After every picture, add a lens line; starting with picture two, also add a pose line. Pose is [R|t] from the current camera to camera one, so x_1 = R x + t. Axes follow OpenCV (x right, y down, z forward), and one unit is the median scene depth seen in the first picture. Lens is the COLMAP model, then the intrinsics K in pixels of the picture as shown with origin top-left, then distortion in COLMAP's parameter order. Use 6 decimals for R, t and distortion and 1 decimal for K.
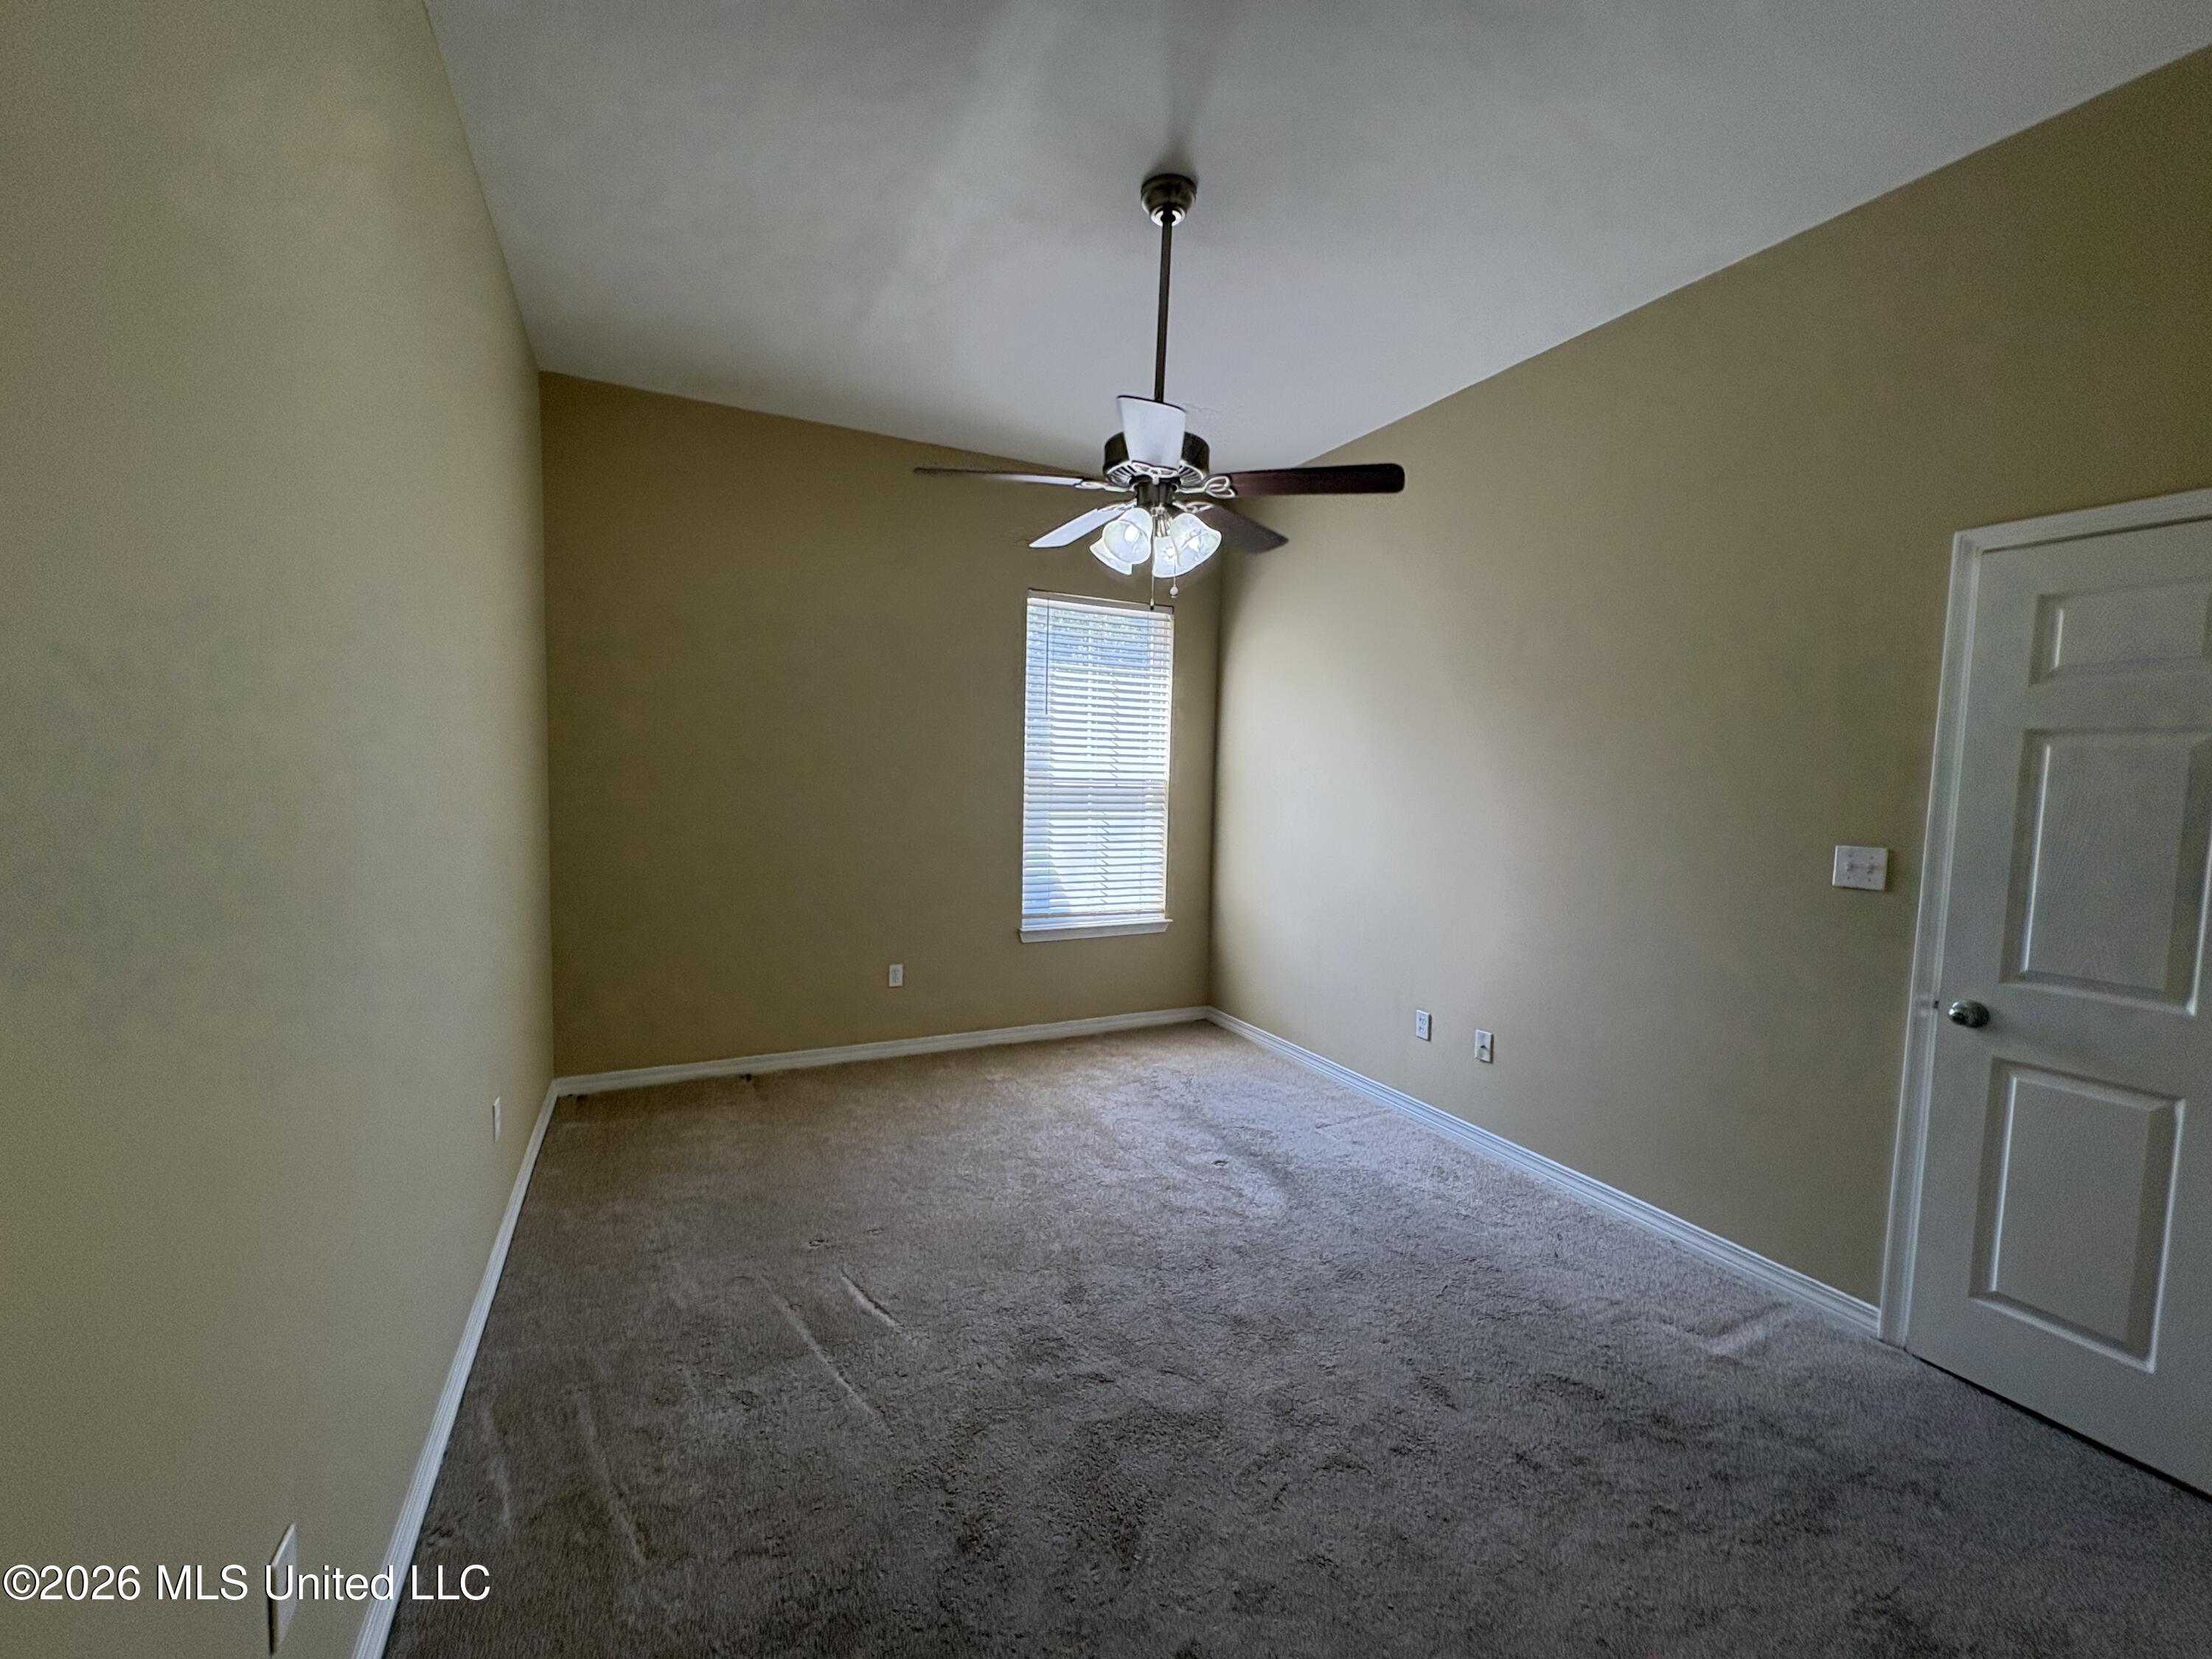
lens RADIAL K [[885.4, 0, 1103.6], [0, 885.4, 827.3], [0, 0, 1]] dist [0.000513, 0.000572]
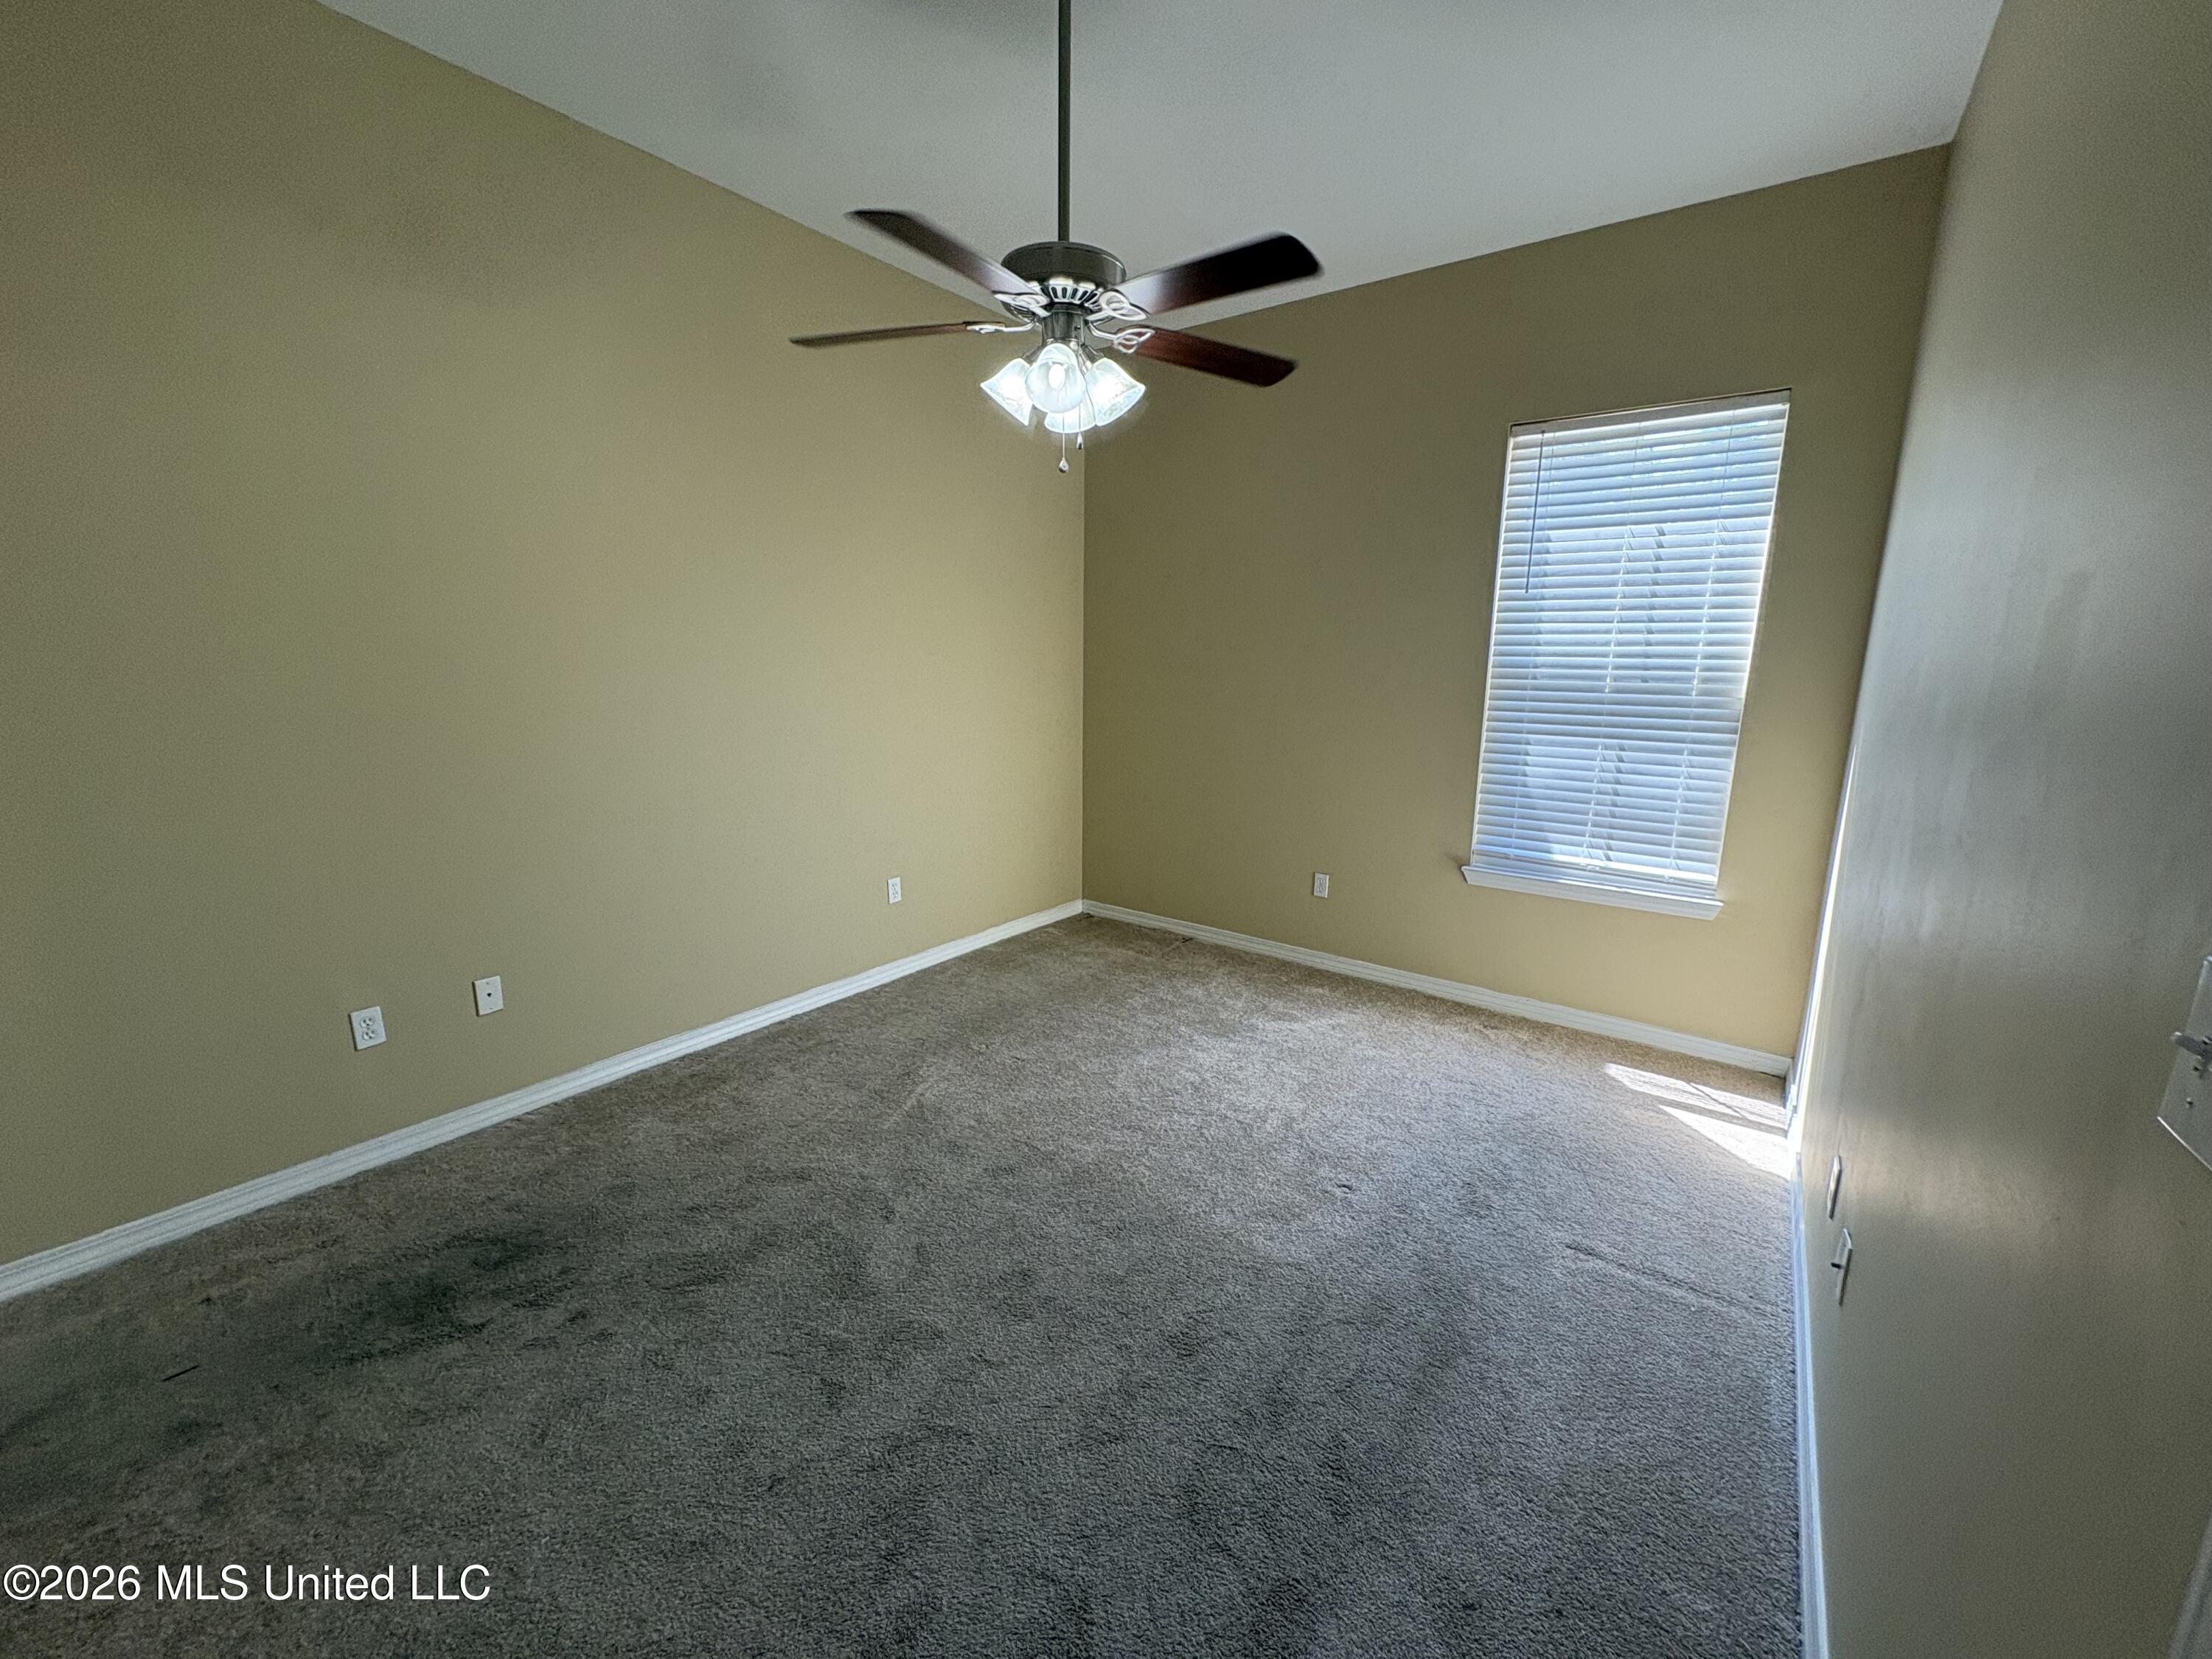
lens RADIAL K [[885.4, 0, 1108.4], [0, 885.4, 831.8], [0, 0, 1]] dist [0.000513, 0.000572]
pose [[0.462716, 0.160220, -0.871908, 0.553699], [-0.068117, 0.987051, 0.145229, -0.014815], [0.883885, -0.007808, 0.467638, 0.401421]]
